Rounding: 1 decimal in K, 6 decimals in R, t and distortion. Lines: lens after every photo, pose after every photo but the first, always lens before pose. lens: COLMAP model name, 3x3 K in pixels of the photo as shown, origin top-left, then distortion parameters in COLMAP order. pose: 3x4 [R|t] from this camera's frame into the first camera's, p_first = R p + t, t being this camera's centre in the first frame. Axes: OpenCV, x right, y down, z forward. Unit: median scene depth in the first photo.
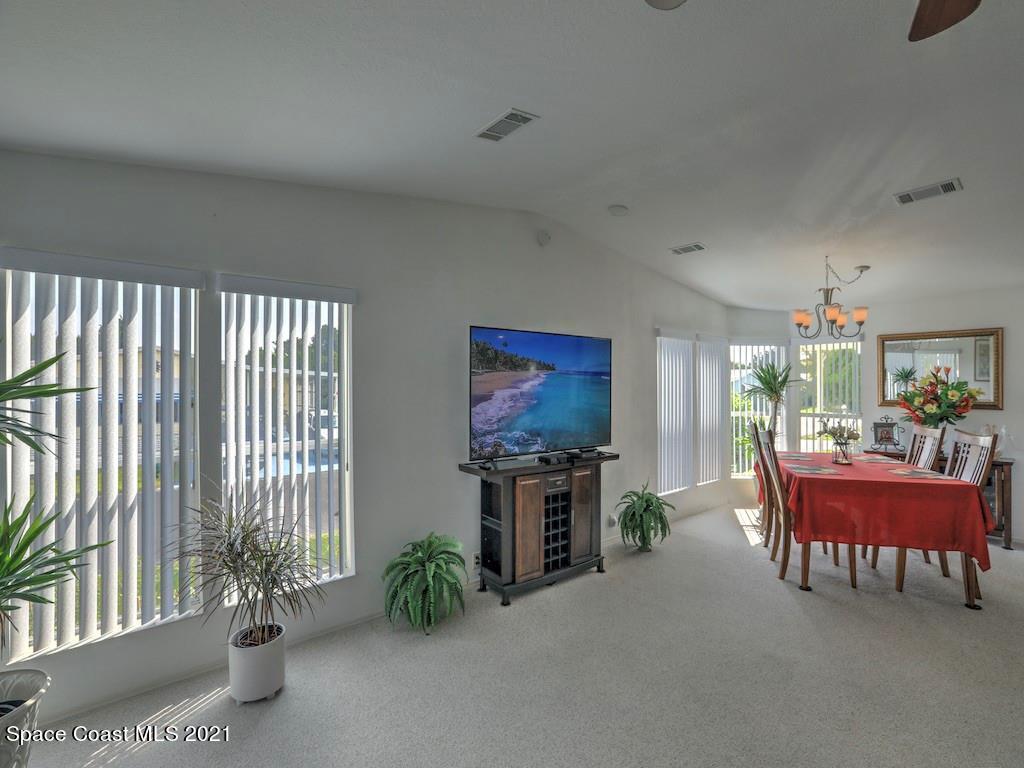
lens RADIAL K [[471.3, 0, 508.5], [0, 471.3, 382.4], [0, 0, 1]] dist [-0.032748, 0.007971]
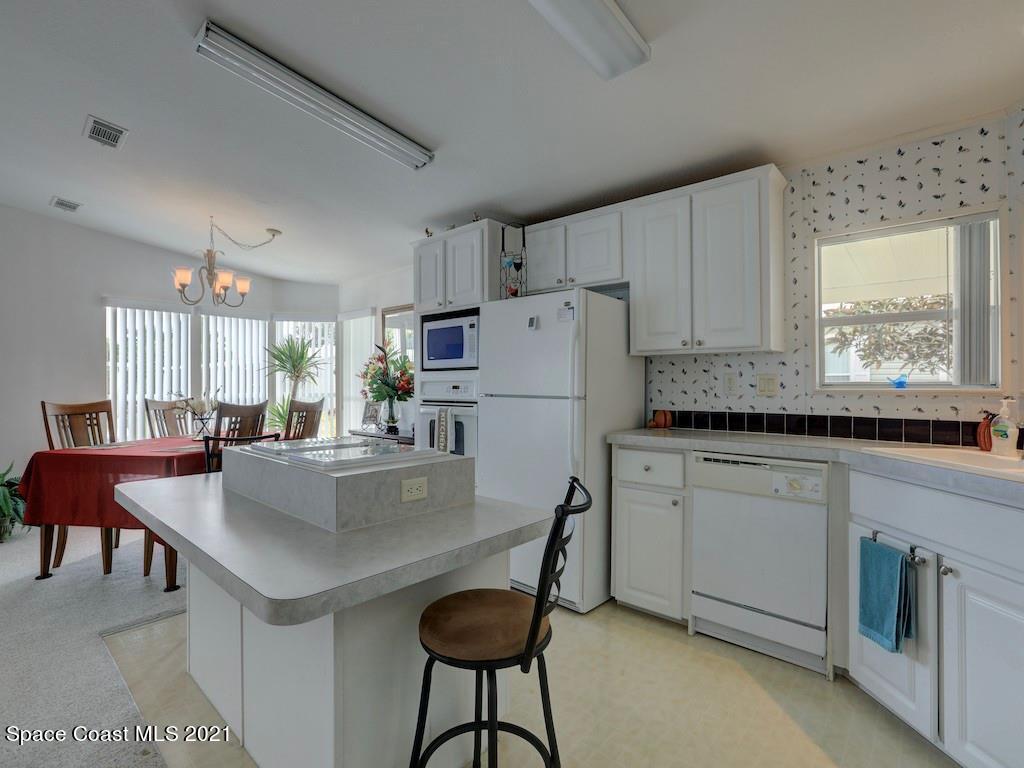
lens RADIAL K [[487.3, 0, 514.7], [0, 487.3, 377.8], [0, 0, 1]] dist [-0.041369, 0.015175]
pose [[0.988346, -0.001083, 0.152220, 1.178050], [0.001401, 0.999997, -0.001987, 0.053710], [-0.152217, 0.002177, 0.988345, -0.029860]]
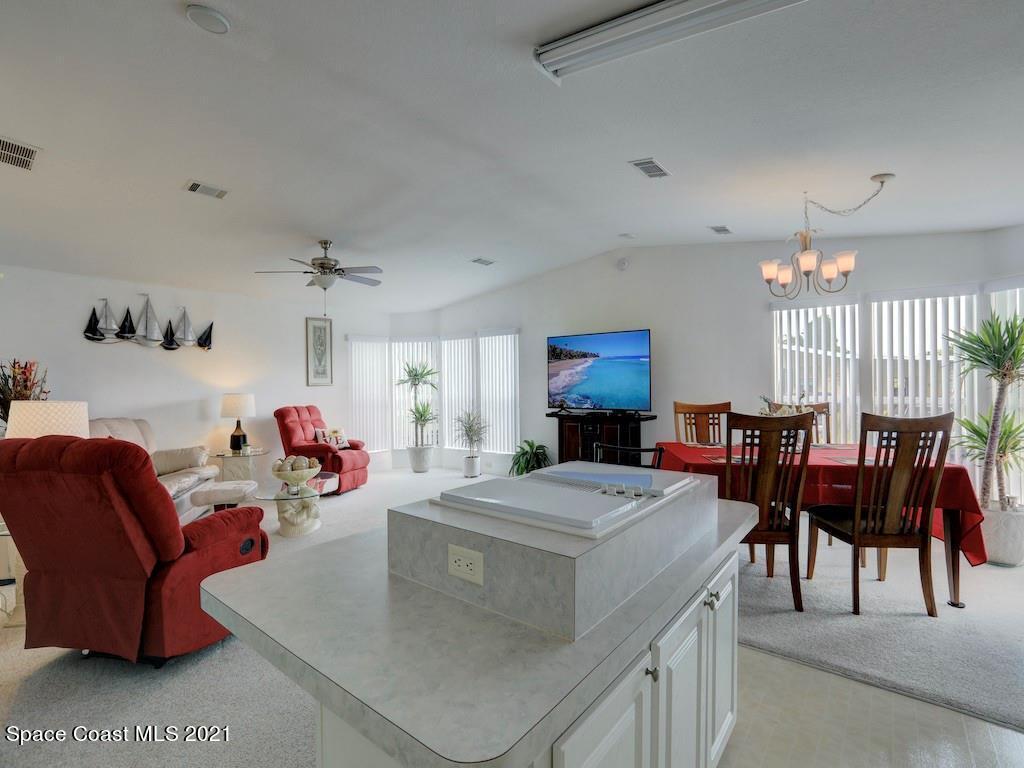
lens RADIAL K [[487.3, 0, 516.5], [0, 487.3, 377.9], [0, 0, 1]] dist [-0.041369, 0.015175]
pose [[0.208285, -0.010573, -0.978011, 1.427385], [0.014929, 0.999859, -0.007630, 0.045095], [0.977954, -0.013011, 0.208414, 0.357960]]
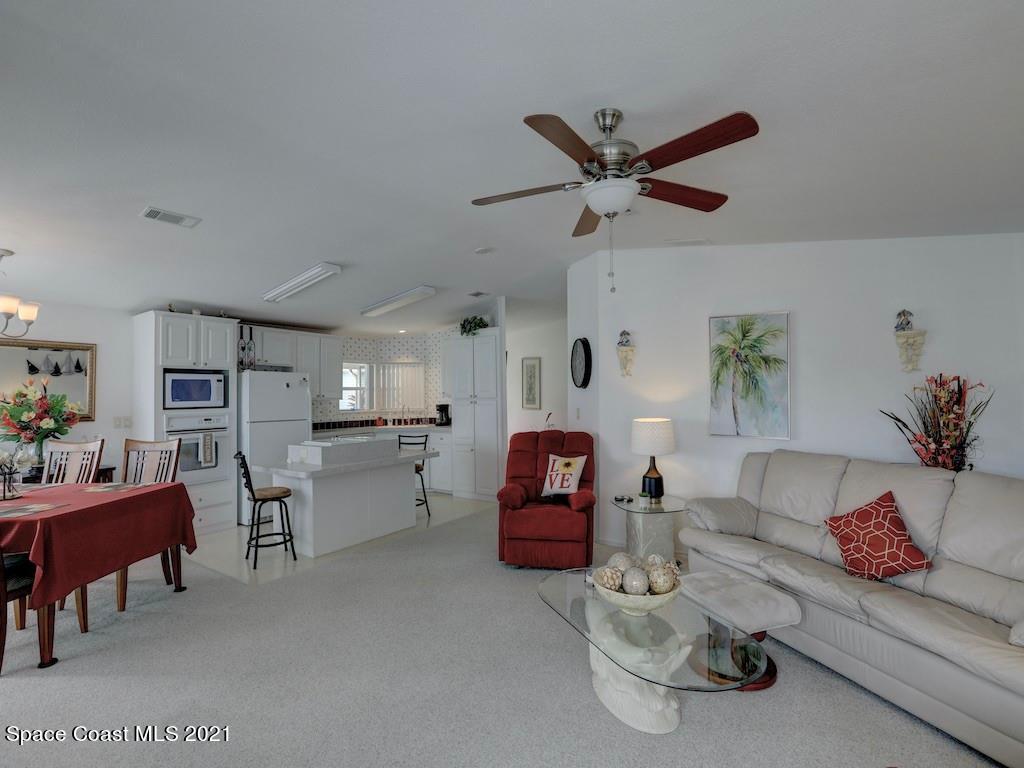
lens RADIAL K [[487.3, 0, 514.3], [0, 487.3, 378.0], [0, 0, 1]] dist [-0.041369, 0.015175]
pose [[-0.280330, 0.038801, 0.959119, -0.288668], [0.009676, 0.999246, -0.037596, 0.012239], [-0.959855, -0.001259, -0.280494, 0.412441]]
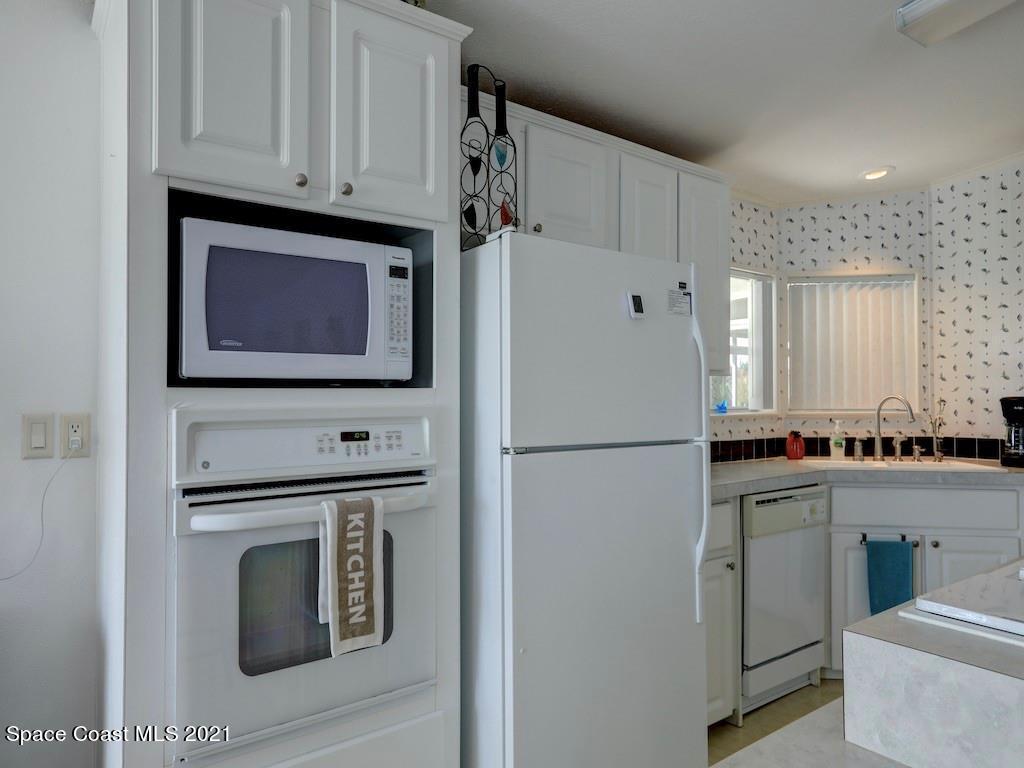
lens RADIAL K [[672.4, 0, 508.5], [0, 672.4, 379.5], [0, 0, 1]] dist [-0.014881, 0.007717]
pose [[0.059104, 0.020835, 0.998034, 0.791877], [-0.007611, 0.999763, -0.020420, 0.041256], [-0.998223, -0.006389, 0.059248, 0.726981]]
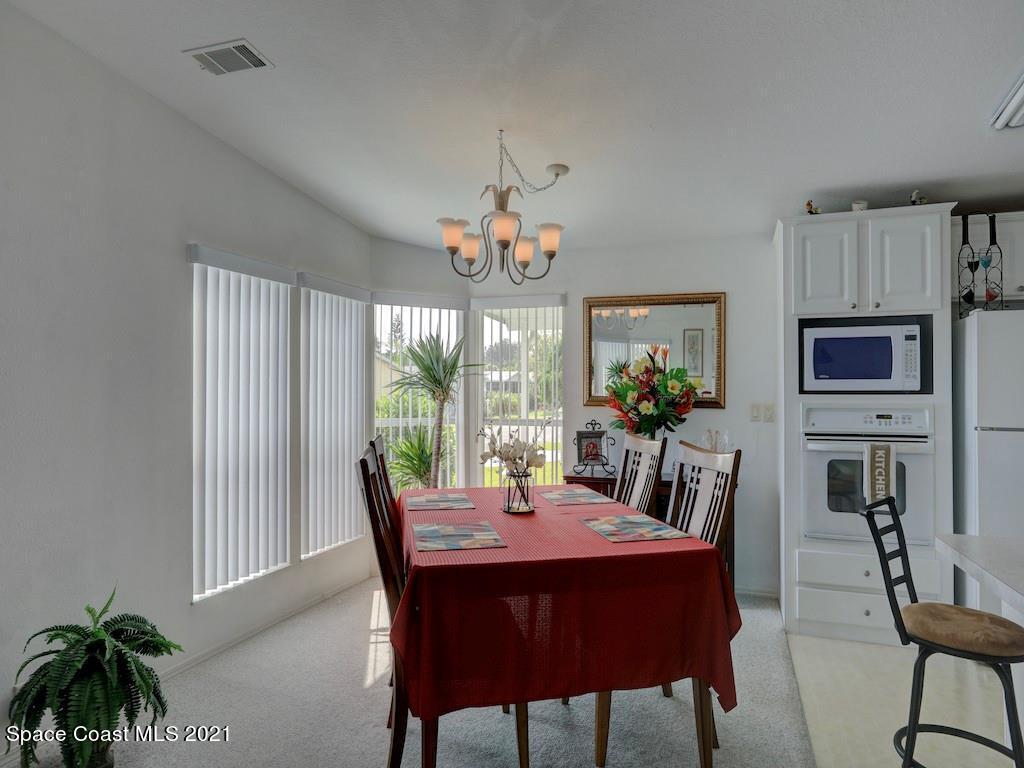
lens RADIAL K [[616.8, 0, 516.5], [0, 616.8, 385.0], [0, 0, 1]] dist [-0.015648, 0.009247]
pose [[0.858223, 0.004187, 0.513260, 0.346316], [-0.005531, 0.999984, 0.001091, 0.027406], [-0.513247, -0.003775, 0.858233, 0.386280]]
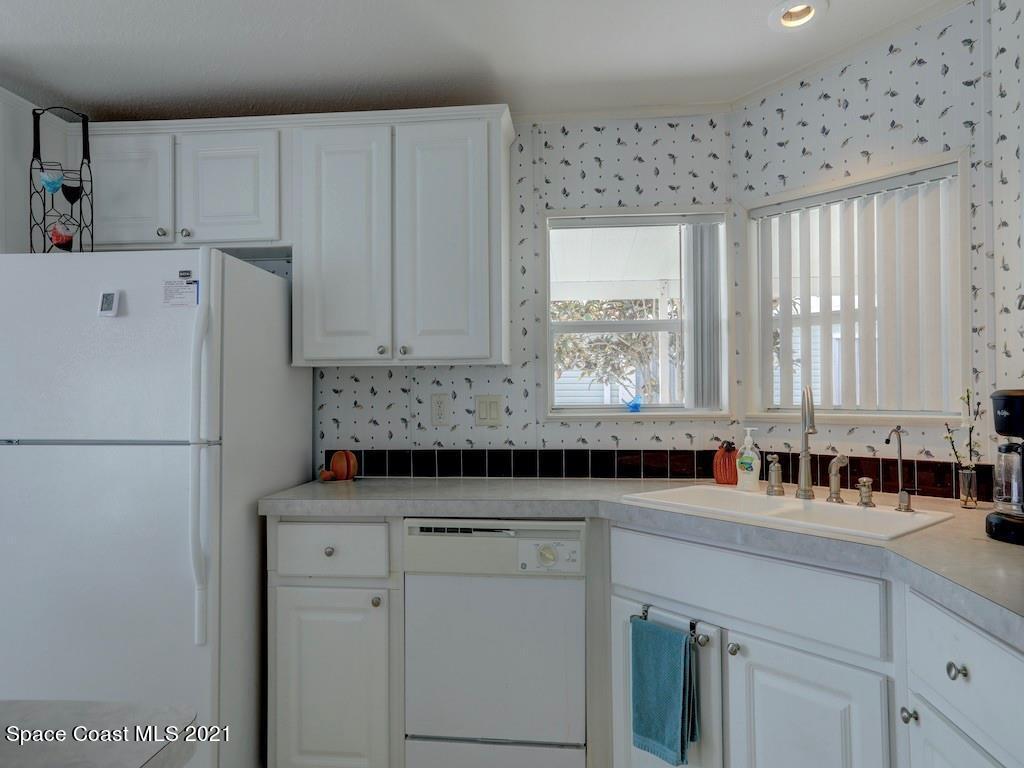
lens RADIAL K [[654.7, 0, 512.6], [0, 654.7, 378.4], [0, 0, 1]] dist [-0.024787, 0.021793]
pose [[0.712261, 0.001419, 0.701913, 1.181009], [0.006076, 0.999948, -0.008187, 0.036171], [-0.701888, 0.010096, 0.712215, 0.092630]]
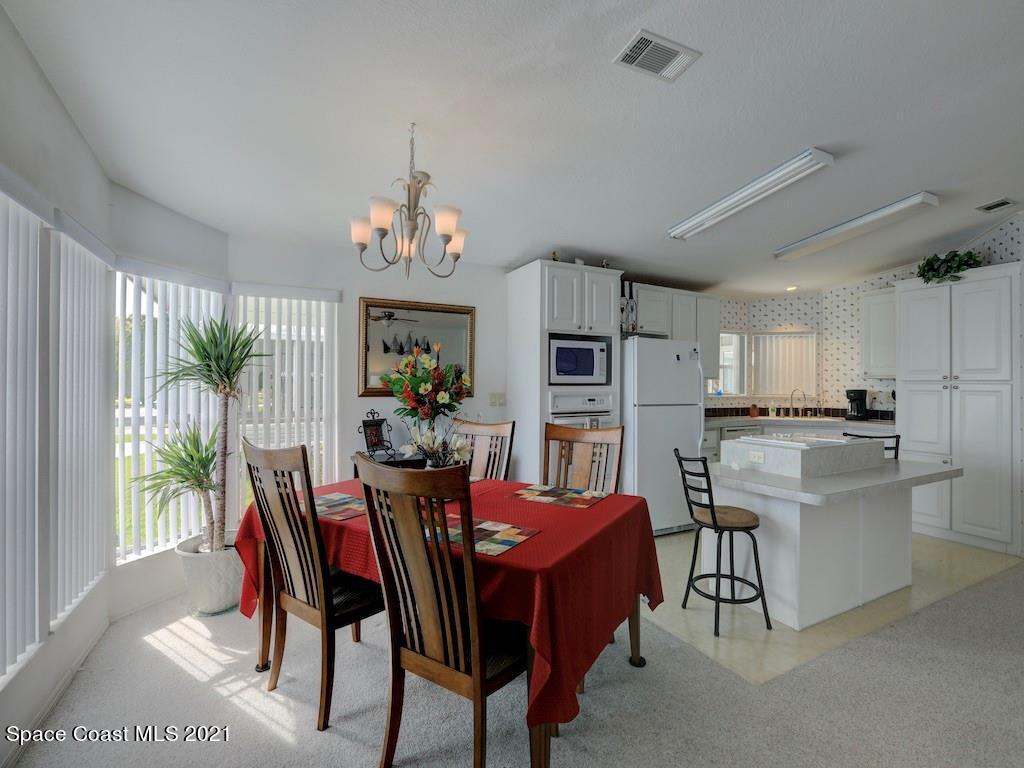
lens RADIAL K [[487.3, 0, 513.6], [0, 487.3, 378.8], [0, 0, 1]] dist [-0.041369, 0.015175]
pose [[0.206903, 0.008786, 0.978322, 0.161025], [-0.013855, 0.999886, -0.006049, 0.032368], [-0.978263, -0.012303, 0.207001, 0.796240]]
